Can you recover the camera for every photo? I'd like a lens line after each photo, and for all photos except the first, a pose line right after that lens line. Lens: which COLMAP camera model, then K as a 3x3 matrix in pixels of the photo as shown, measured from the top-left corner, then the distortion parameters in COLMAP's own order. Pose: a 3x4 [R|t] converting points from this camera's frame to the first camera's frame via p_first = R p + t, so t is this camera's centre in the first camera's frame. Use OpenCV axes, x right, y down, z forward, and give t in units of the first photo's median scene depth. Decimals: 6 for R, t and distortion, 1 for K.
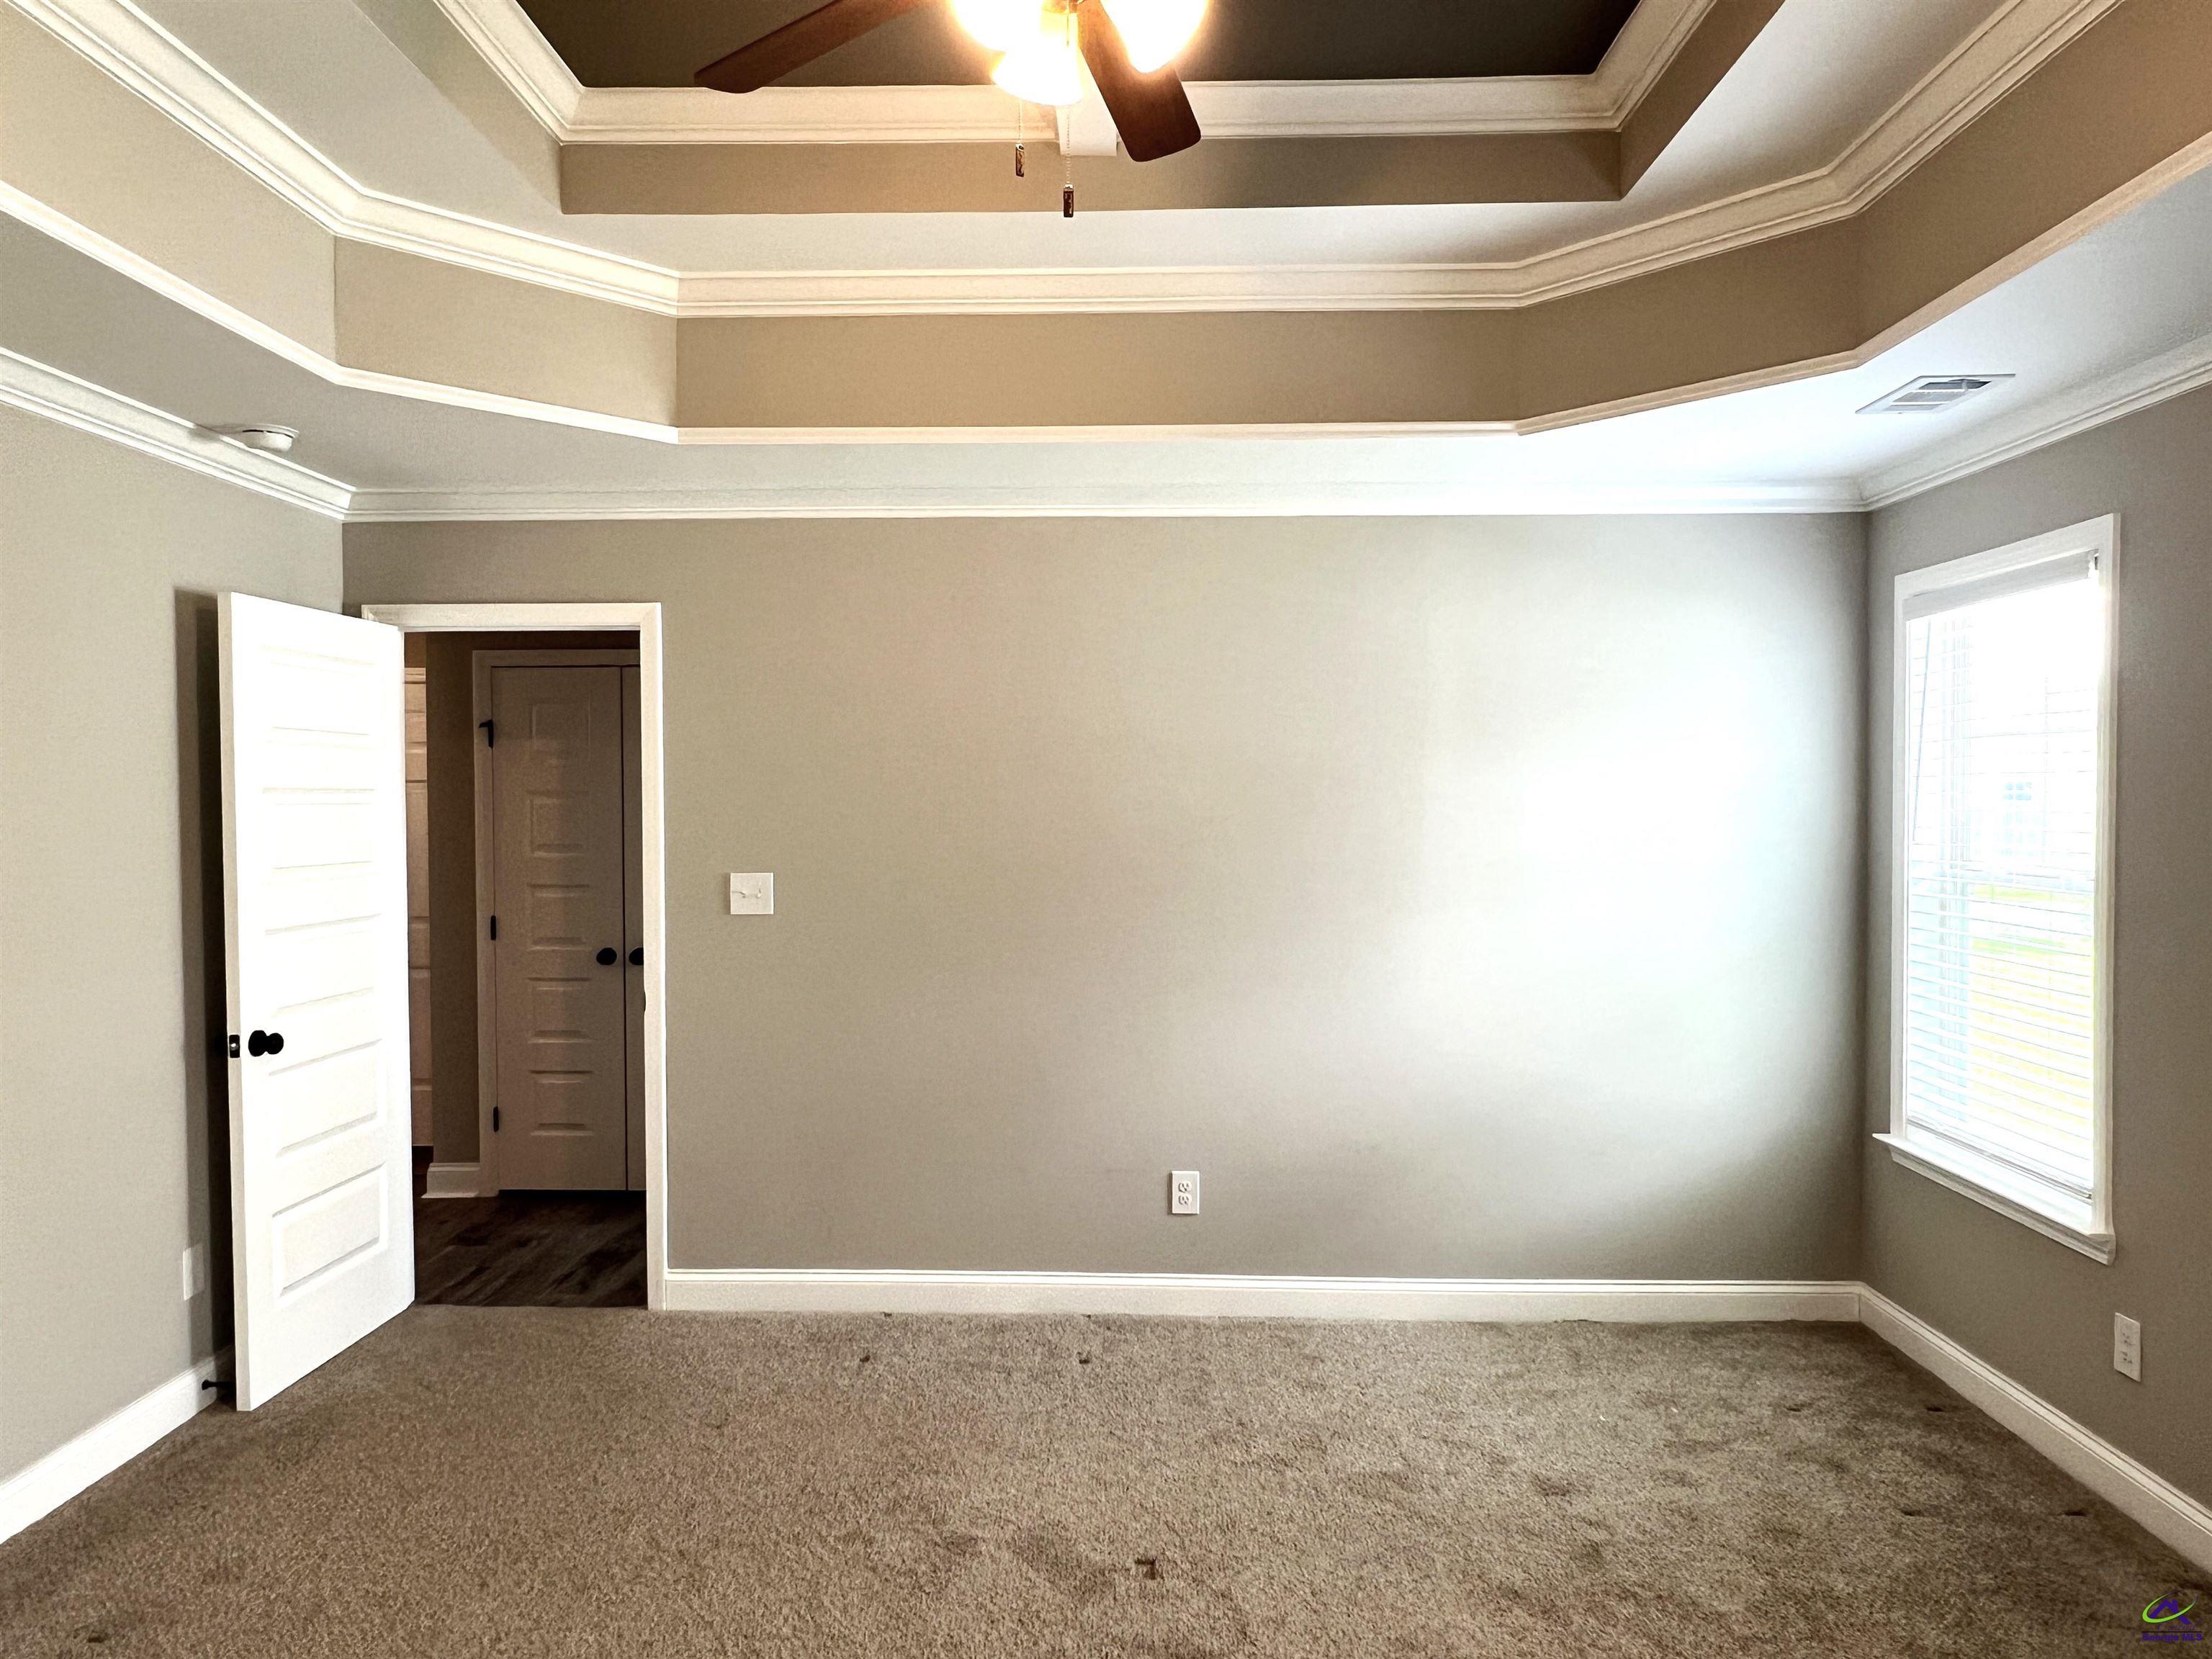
lens RADIAL K [[1478.2, 0, 1089.6], [0, 1478.2, 843.9], [0, 0, 1]] dist [-0.005990, 0.002829]
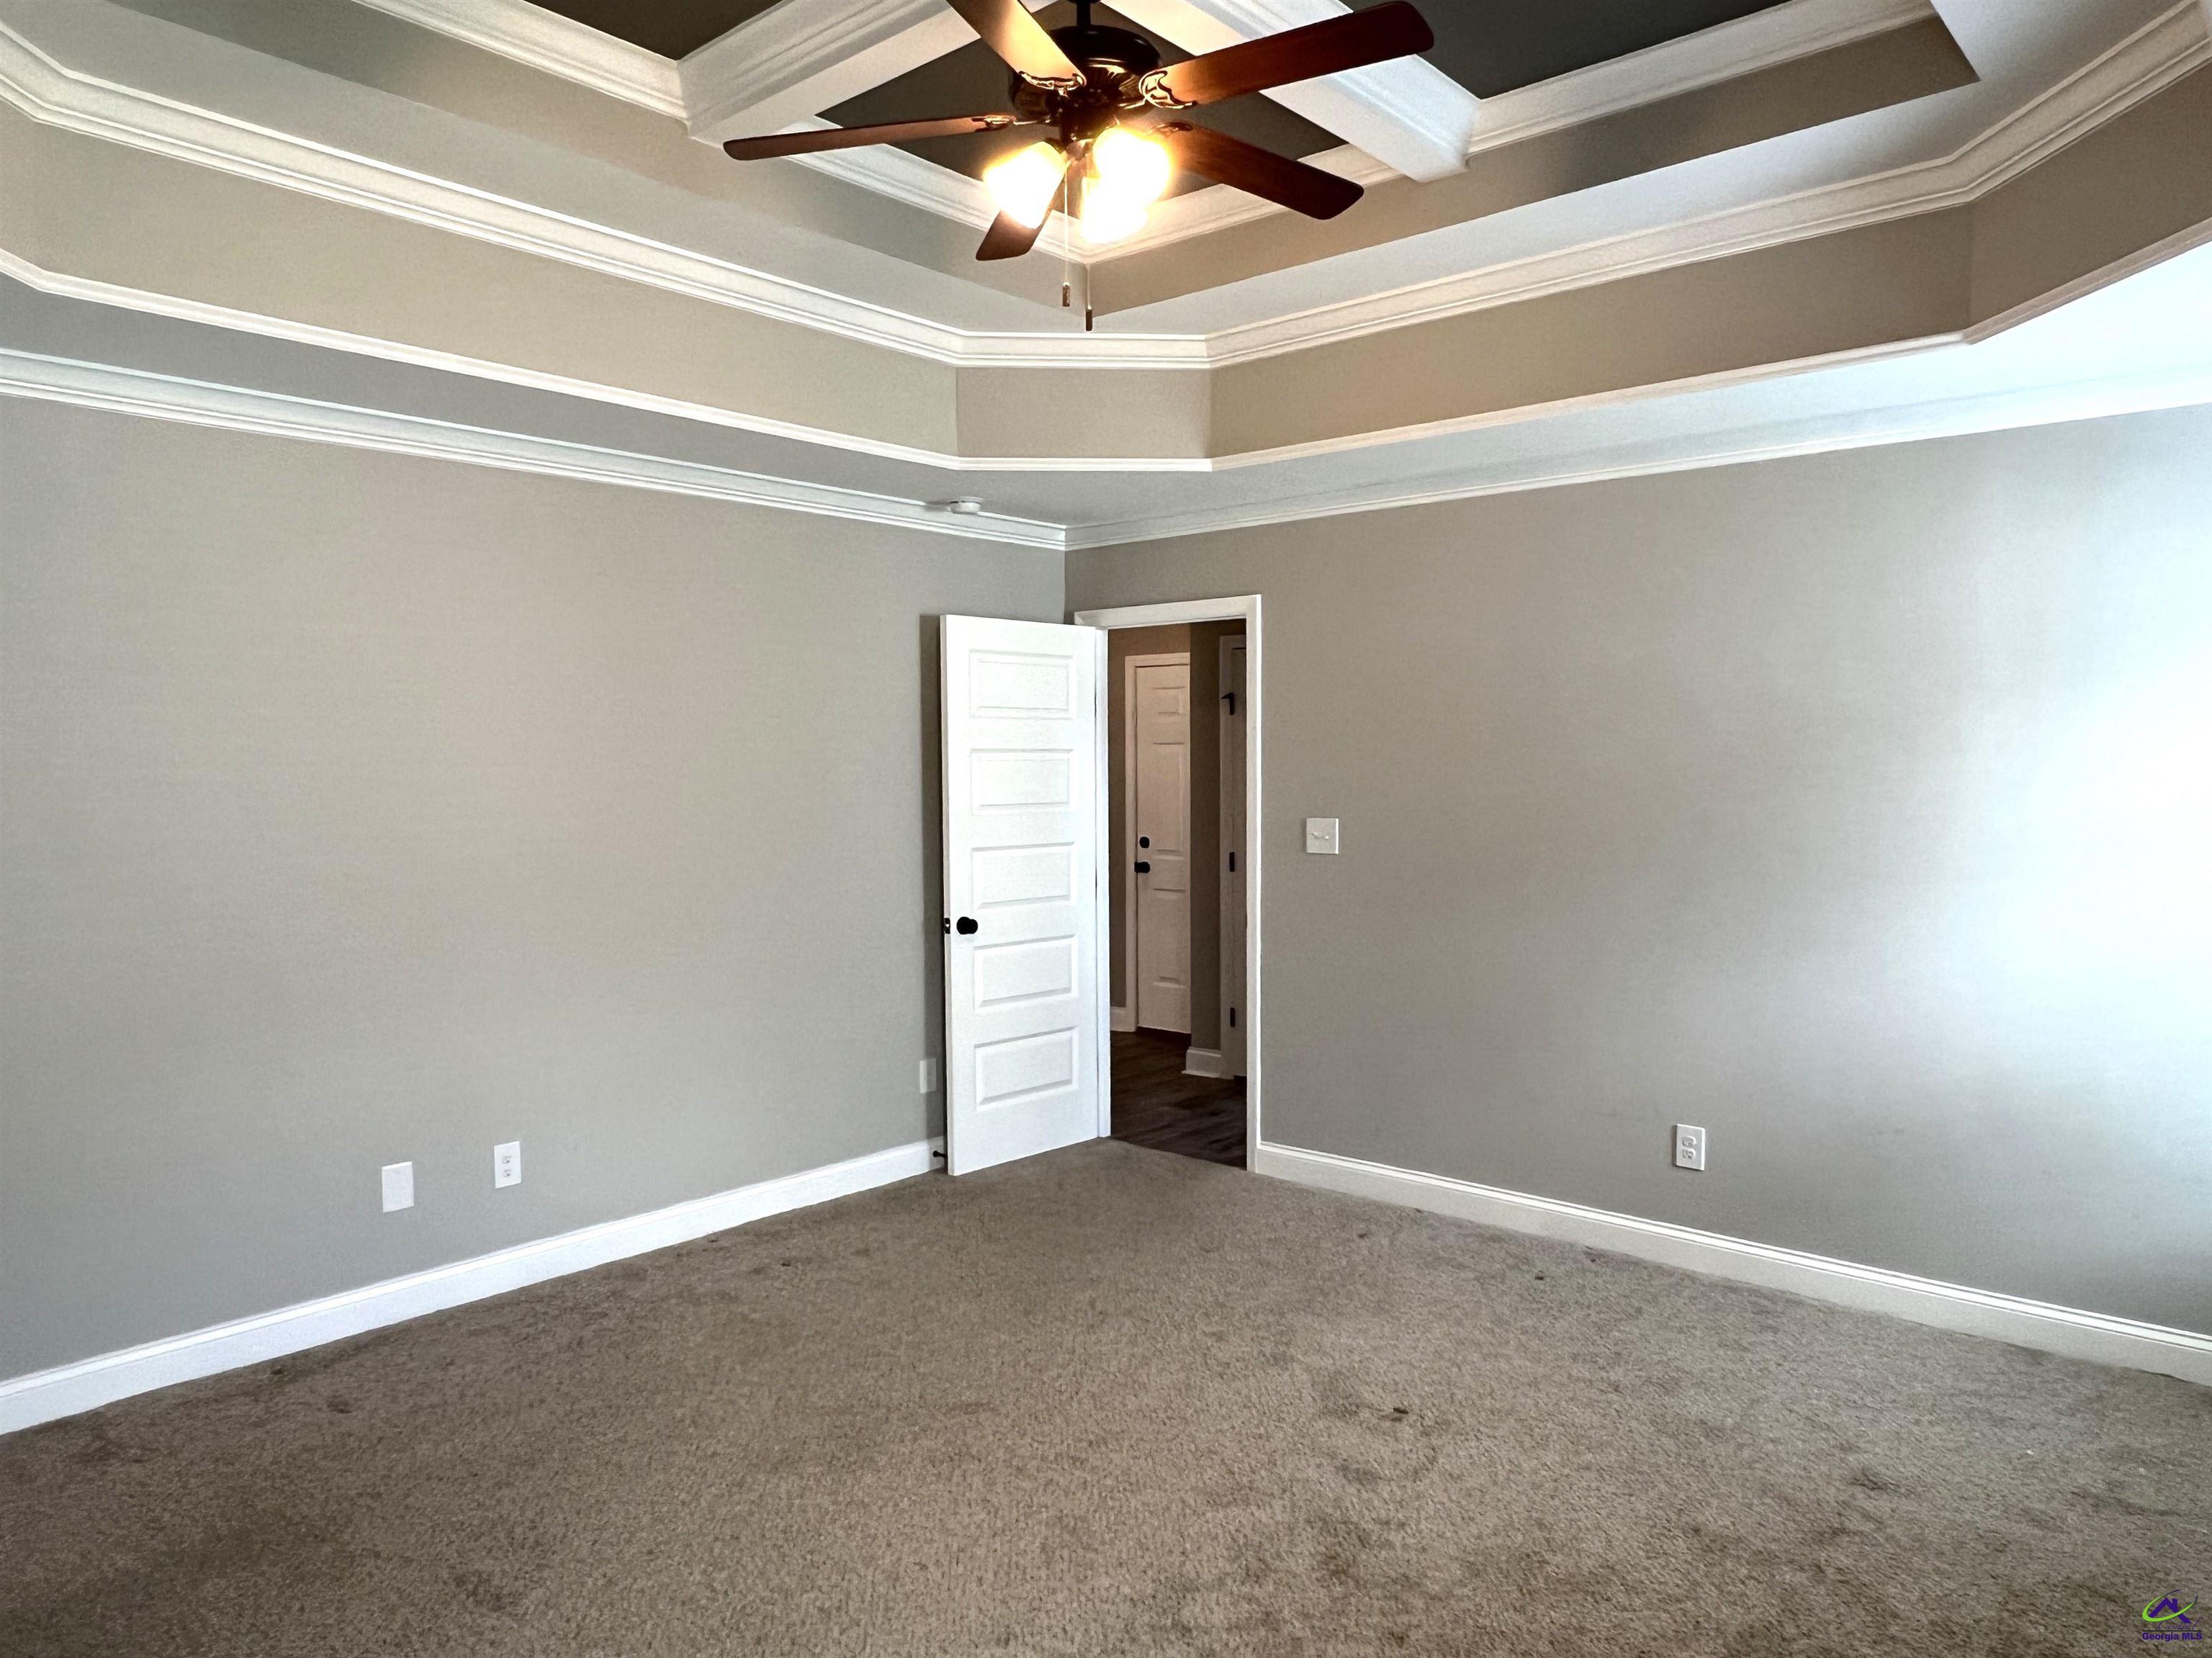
lens RADIAL K [[1478.0, 0, 1100.4], [0, 1478.0, 853.7], [0, 0, 1]] dist [-0.005990, 0.002829]
pose [[0.770314, 0.038201, -0.636520, 0.433704], [-0.017713, 0.999101, 0.038526, 0.005771], [0.637419, -0.018403, 0.770297, -0.028451]]
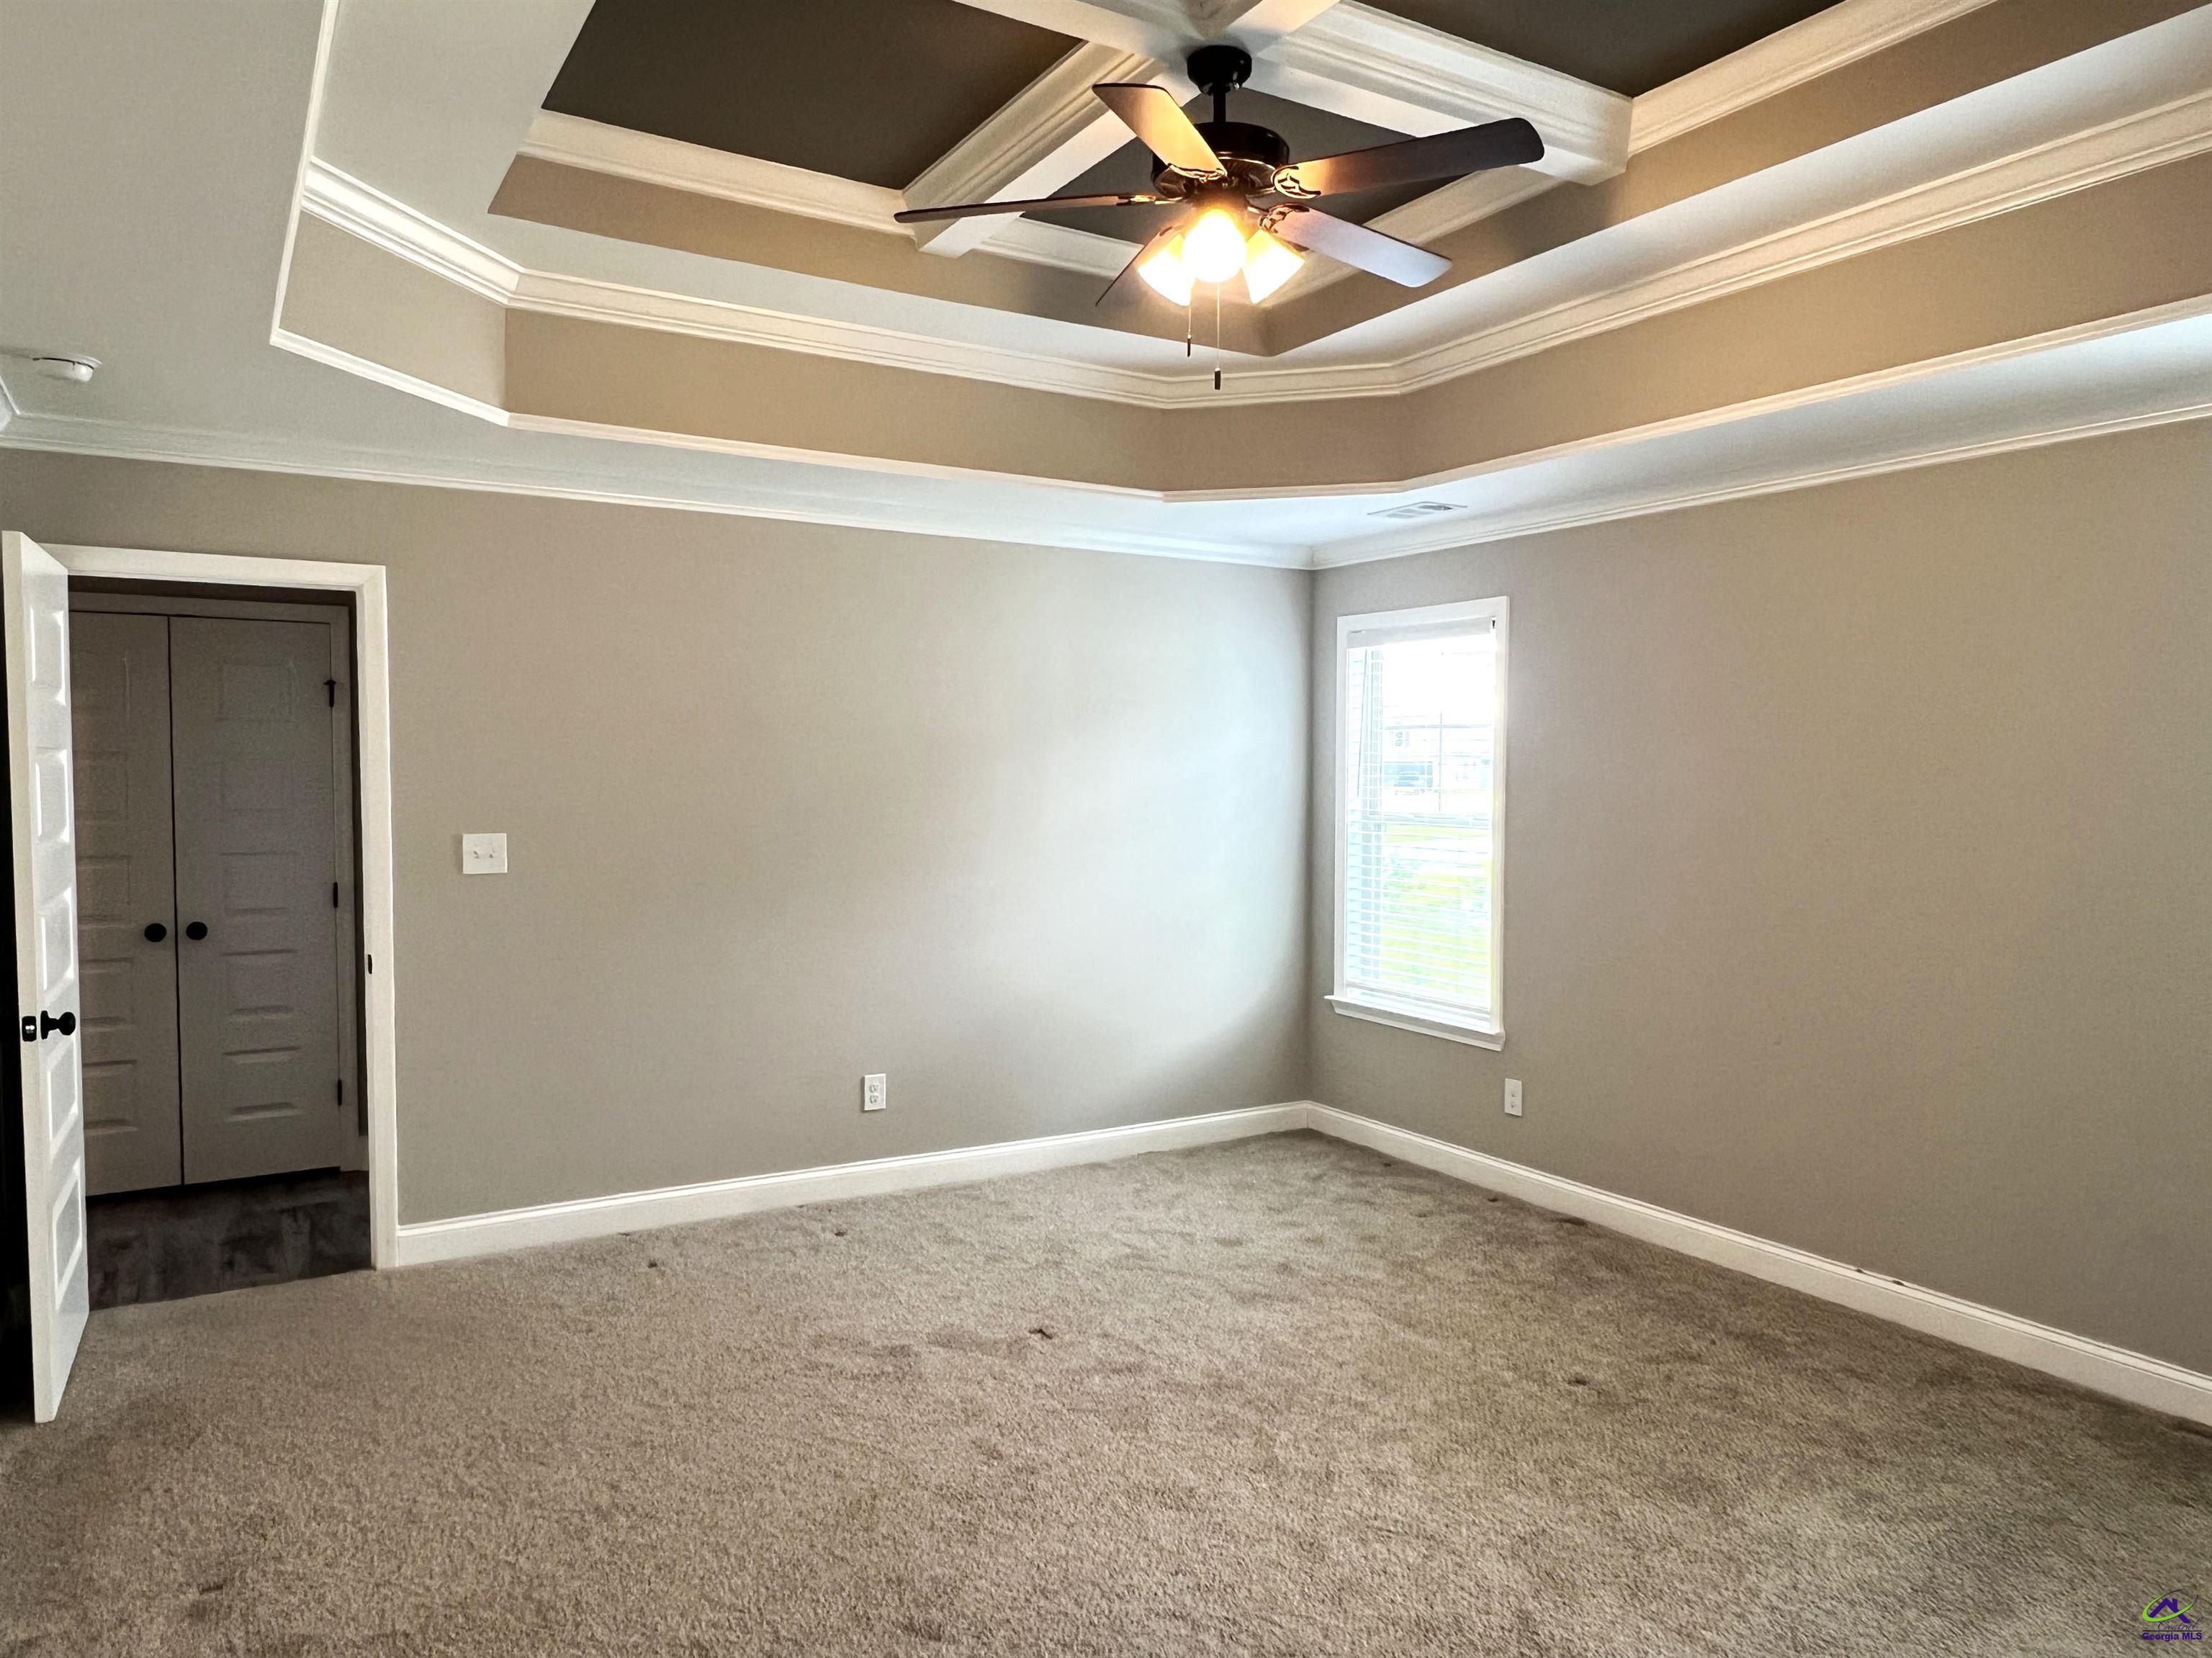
lens RADIAL K [[1448.2, 0, 1098.9], [0, 1448.2, 850.4], [0, 0, 1]] dist [-0.001670, -0.003785]
pose [[0.844683, -0.024535, 0.534705, -0.457160], [0.011028, 0.999535, 0.028443, 0.007912], [-0.535154, -0.018129, 0.844560, -0.104258]]
